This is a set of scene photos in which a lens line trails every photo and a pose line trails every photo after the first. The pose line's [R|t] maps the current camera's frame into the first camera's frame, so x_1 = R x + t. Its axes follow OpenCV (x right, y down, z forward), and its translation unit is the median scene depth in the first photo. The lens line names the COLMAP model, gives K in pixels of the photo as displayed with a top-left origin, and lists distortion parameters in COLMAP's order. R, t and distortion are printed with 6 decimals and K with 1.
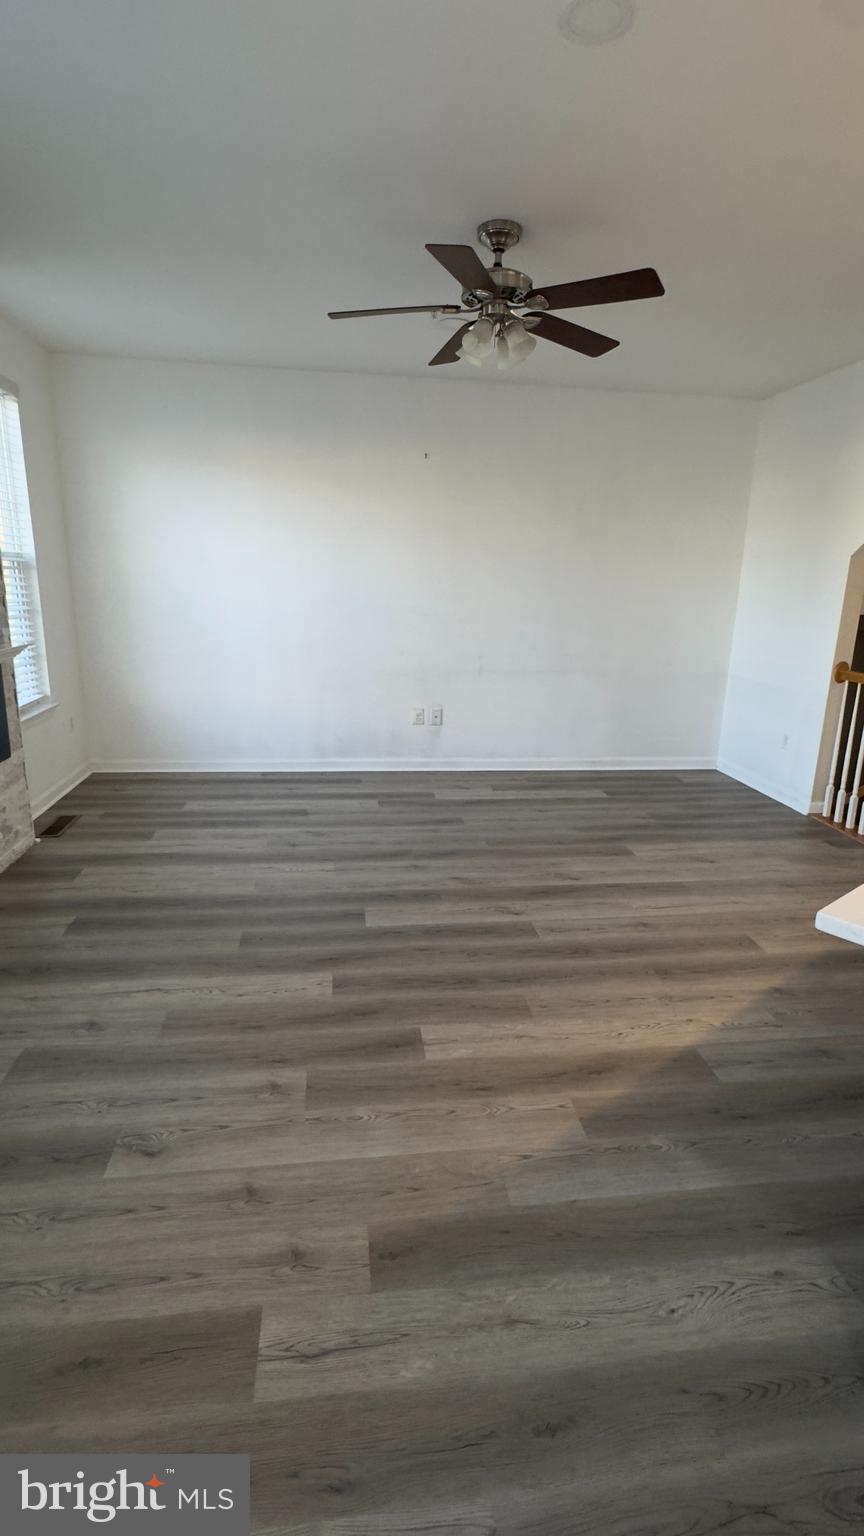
lens RADIAL K [[725.8, 0, 432.0], [0, 725.8, 768.0], [0, 0, 1]] dist [-0.001335, -0.000317]
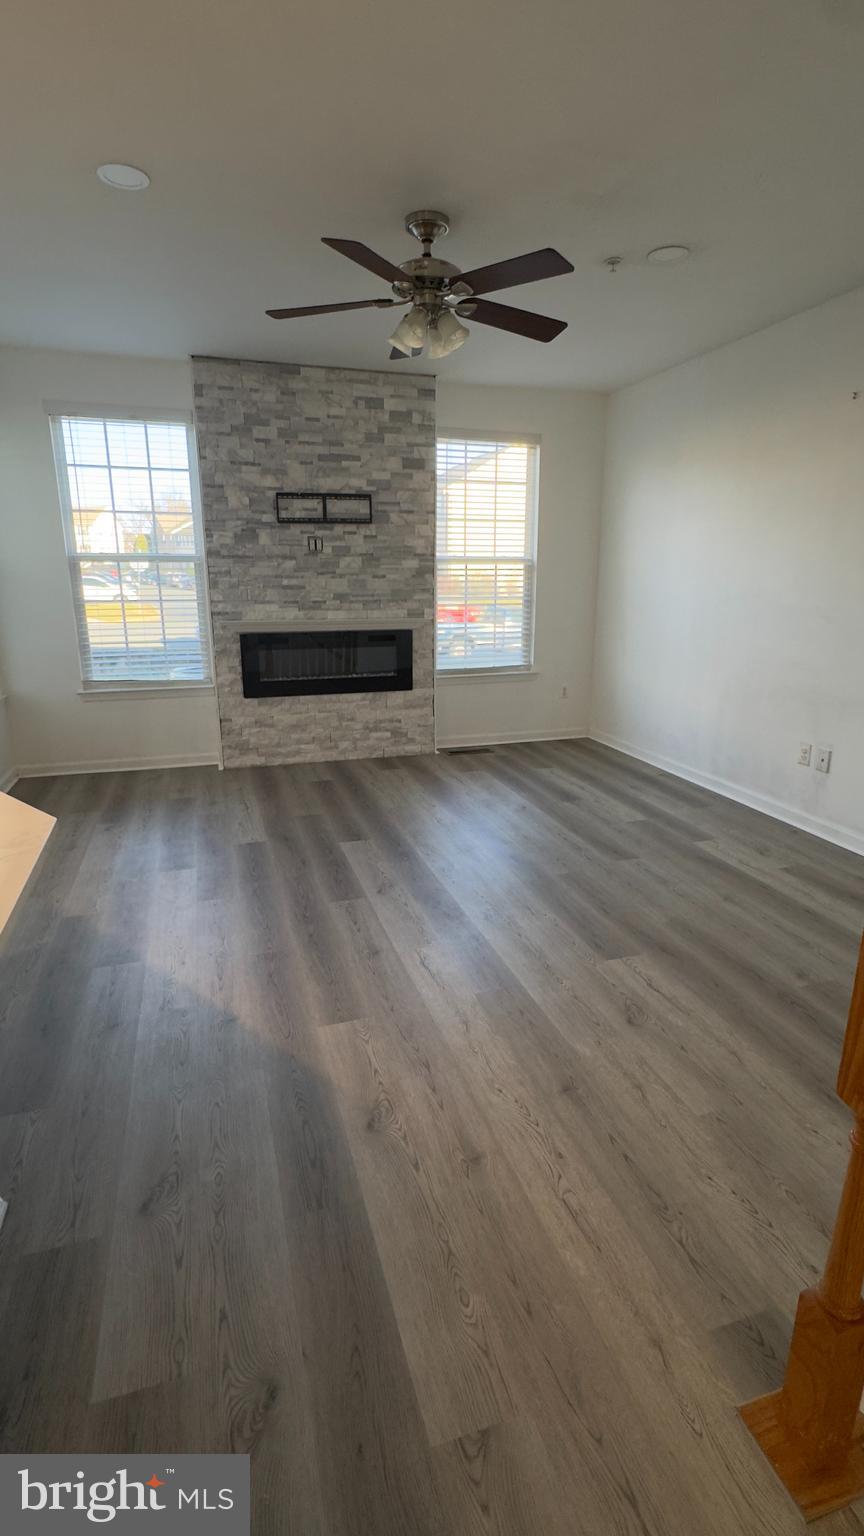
lens RADIAL K [[725.8, 0, 432.0], [0, 725.8, 768.0], [0, 0, 1]] dist [-0.001335, -0.000317]
pose [[0.172967, 0.232272, -0.957148, 0.813015], [-0.242446, 0.951934, 0.187194, -0.133911], [0.954622, 0.199678, 0.220966, 0.611705]]
